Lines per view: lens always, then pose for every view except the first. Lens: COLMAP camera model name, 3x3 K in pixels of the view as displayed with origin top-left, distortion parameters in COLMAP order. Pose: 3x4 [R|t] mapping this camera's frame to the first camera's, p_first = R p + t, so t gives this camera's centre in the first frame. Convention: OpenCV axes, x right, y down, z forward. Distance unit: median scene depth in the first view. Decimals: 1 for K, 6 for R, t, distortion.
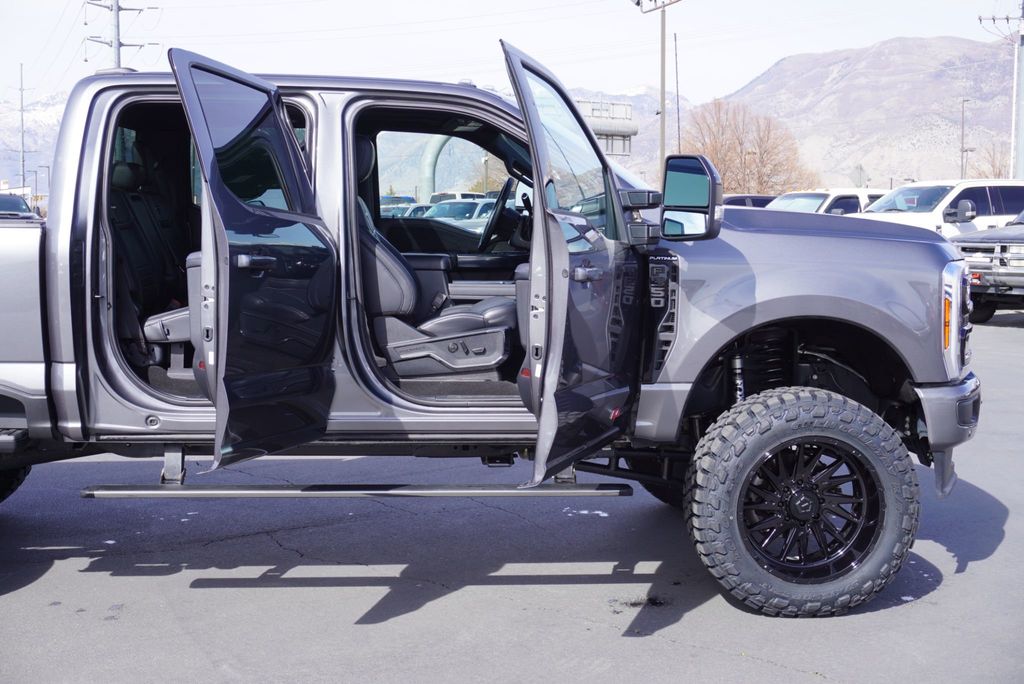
lens RADIAL K [[1344.9, 0, 516.8], [0, 1344.9, 341.6], [0, 0, 1]] dist [0.001505, 0.000000]
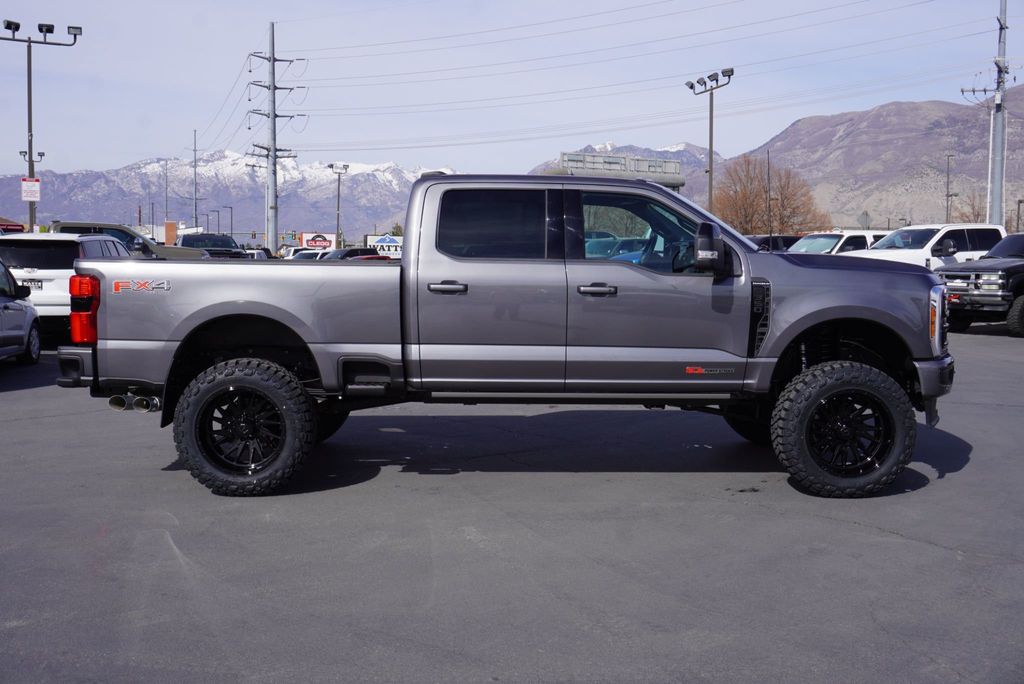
lens RADIAL K [[1089.4, 0, 517.4], [0, 1089.4, 344.5], [0, 0, 1]] dist [0.017711, 0.000000]
pose [[0.998469, 0.003916, -0.055175, -0.109489], [-0.004225, 0.999976, -0.005492, 0.021016], [0.055152, 0.005717, 0.998462, -0.348188]]
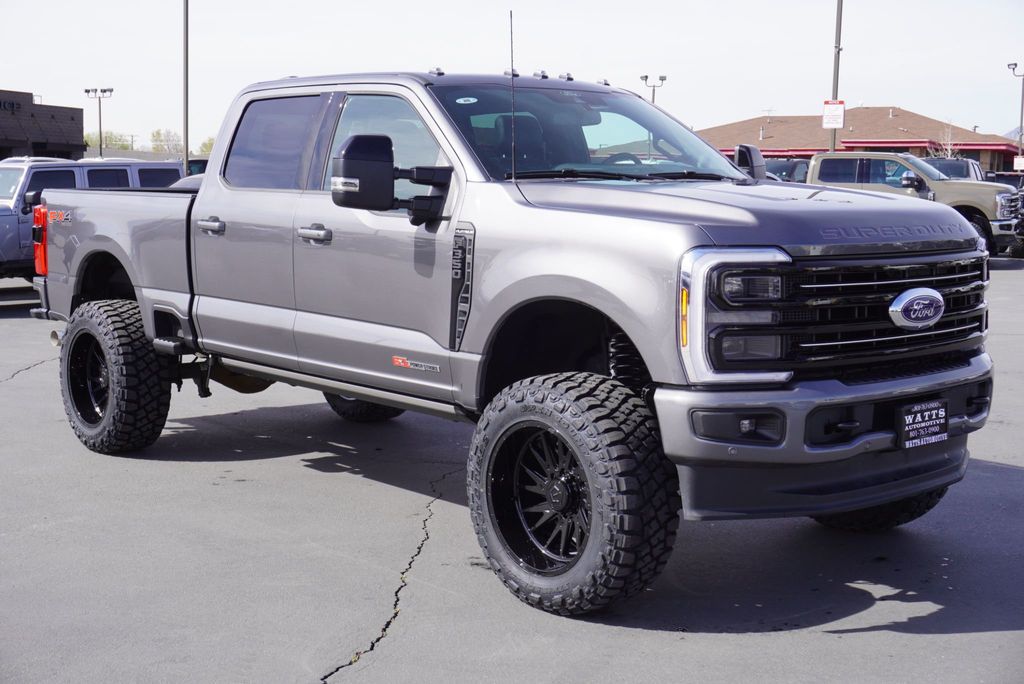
lens RADIAL K [[1387.4, 0, 512.2], [0, 1387.4, 341.9], [0, 0, 1]] dist [0.095257, 0.000000]
pose [[0.606163, 0.091038, -0.790113, 0.887917], [-0.079424, 0.995390, 0.053758, -0.034472], [0.791365, 0.030167, 0.610600, 0.335904]]
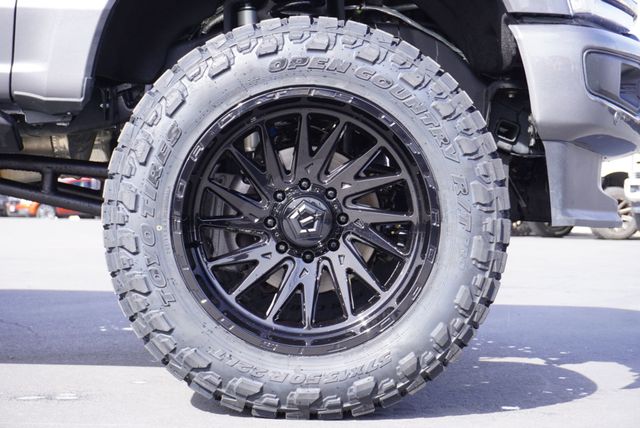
lens RADIAL K [[1319.5, 0, 317.5], [0, 1319.5, 214.2], [0, 0, 1]] dist [0.073676, 0.000000]
pose [[0.997426, 0.021404, -0.068436, 0.235417], [-0.027550, 0.995547, -0.090156, 0.155103], [0.066202, 0.091809, 0.993574, 0.409551]]
